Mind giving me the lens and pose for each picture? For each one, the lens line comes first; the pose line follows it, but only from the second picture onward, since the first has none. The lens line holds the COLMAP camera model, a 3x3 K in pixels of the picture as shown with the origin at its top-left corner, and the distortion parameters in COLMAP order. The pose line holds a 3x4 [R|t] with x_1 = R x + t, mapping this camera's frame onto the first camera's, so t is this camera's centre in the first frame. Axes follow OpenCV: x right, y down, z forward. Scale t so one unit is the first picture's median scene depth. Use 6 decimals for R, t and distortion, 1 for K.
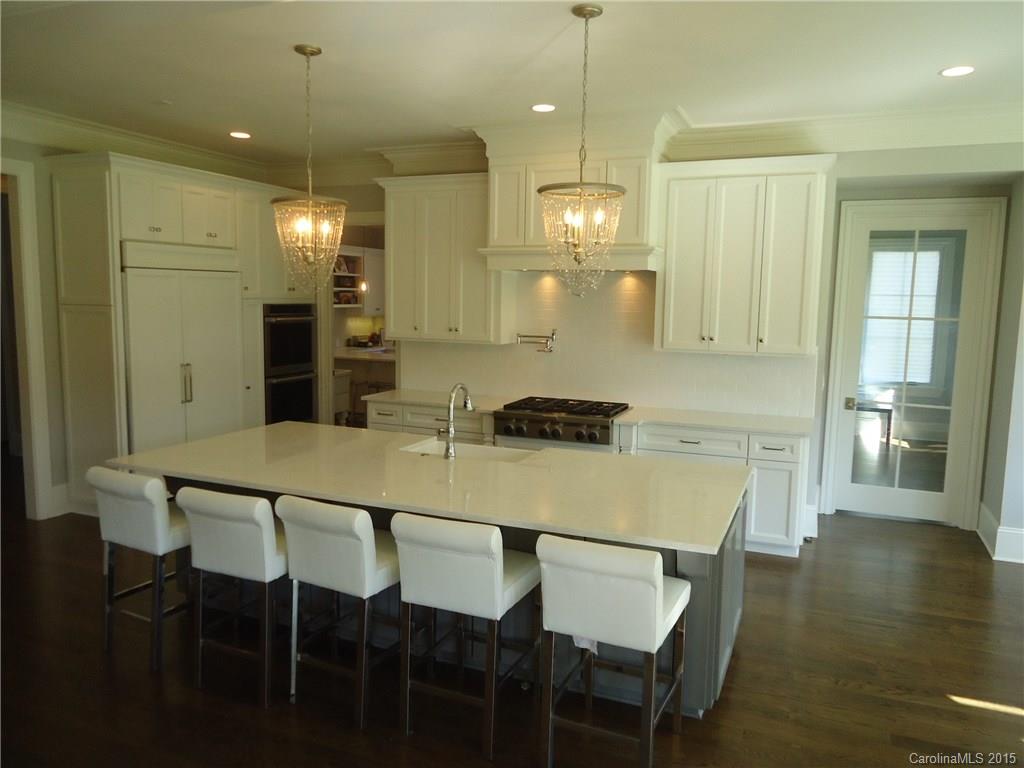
lens RADIAL K [[763.7, 0, 512.0], [0, 763.7, 384.0], [0, 0, 1]] dist [0.043617, 0.000342]
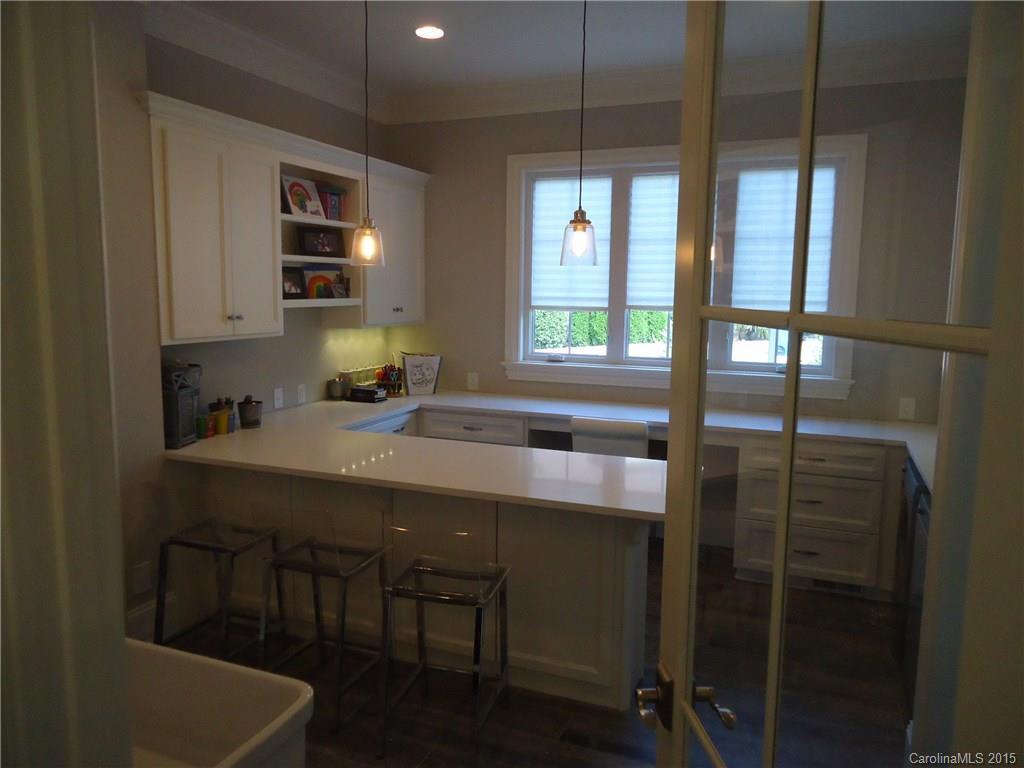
lens RADIAL K [[763.7, 0, 512.0], [0, 763.7, 384.0], [0, 0, 1]] dist [0.043617, 0.000342]
pose [[0.999960, -0.006319, 0.006284, -0.120356], [0.006243, 0.999908, 0.012027, -0.063918], [-0.006360, -0.011987, 0.999908, 0.600313]]
